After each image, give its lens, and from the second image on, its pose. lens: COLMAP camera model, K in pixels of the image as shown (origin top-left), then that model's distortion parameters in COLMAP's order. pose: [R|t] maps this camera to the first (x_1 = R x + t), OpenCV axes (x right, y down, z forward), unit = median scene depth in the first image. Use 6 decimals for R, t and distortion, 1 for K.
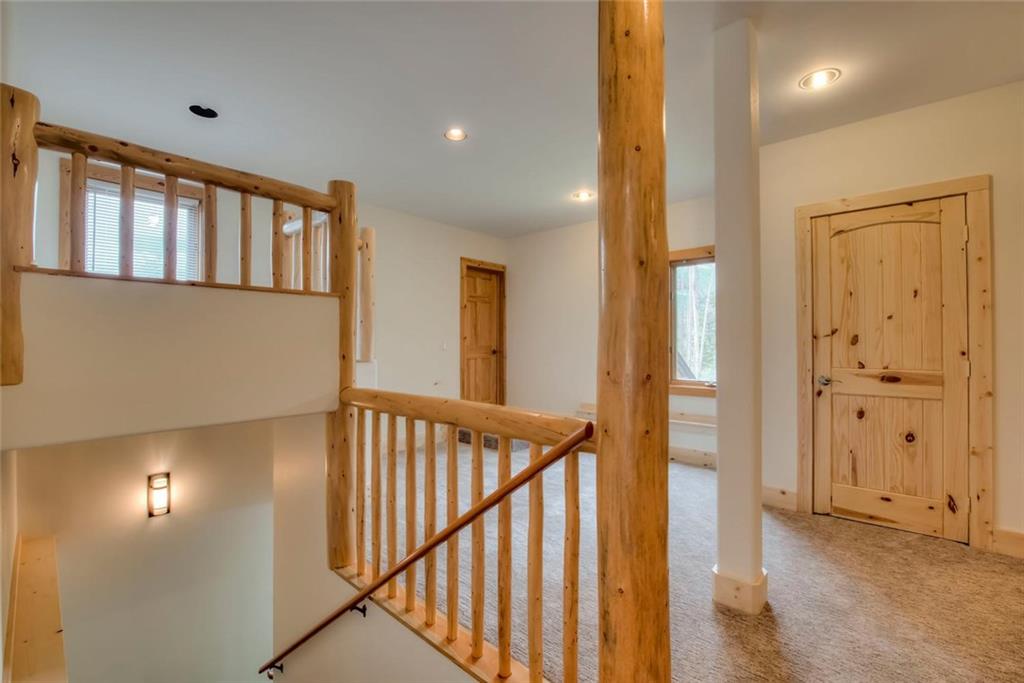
lens RADIAL K [[420.7, 0, 511.7], [0, 420.7, 338.3], [0, 0, 1]] dist [0.000935, 0.000011]
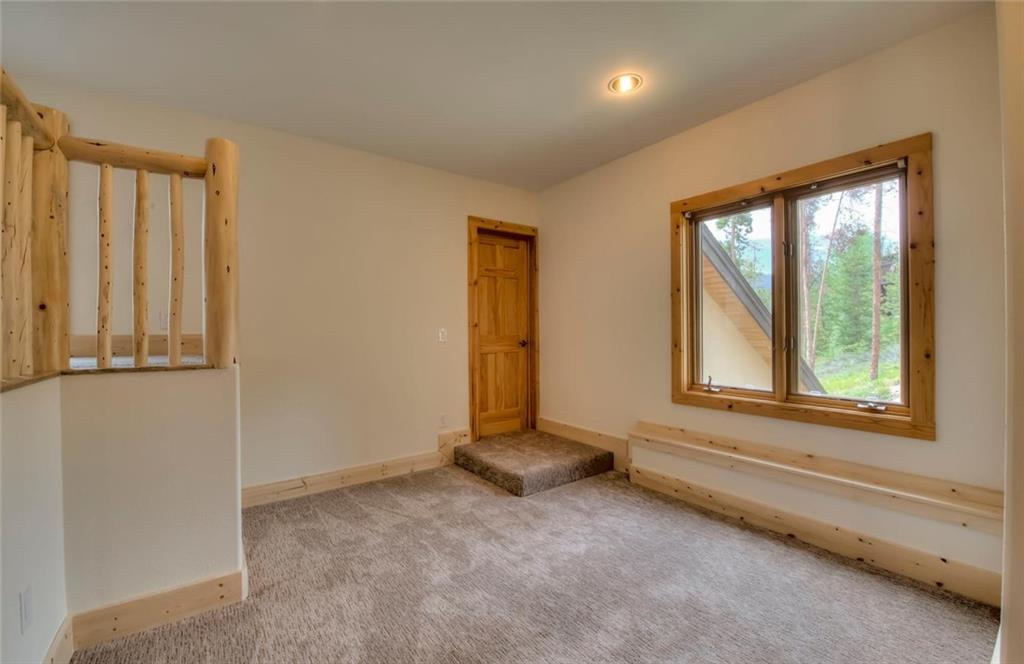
lens RADIAL K [[413.4, 0, 512.3], [0, 413.4, 331.4], [0, 0, 1]] dist [-0.011373, 0.000013]
pose [[0.979018, -0.006944, -0.203653, 0.096153], [0.009751, 0.999871, 0.012783, 0.001070], [0.203538, -0.014501, 0.978960, 0.288095]]
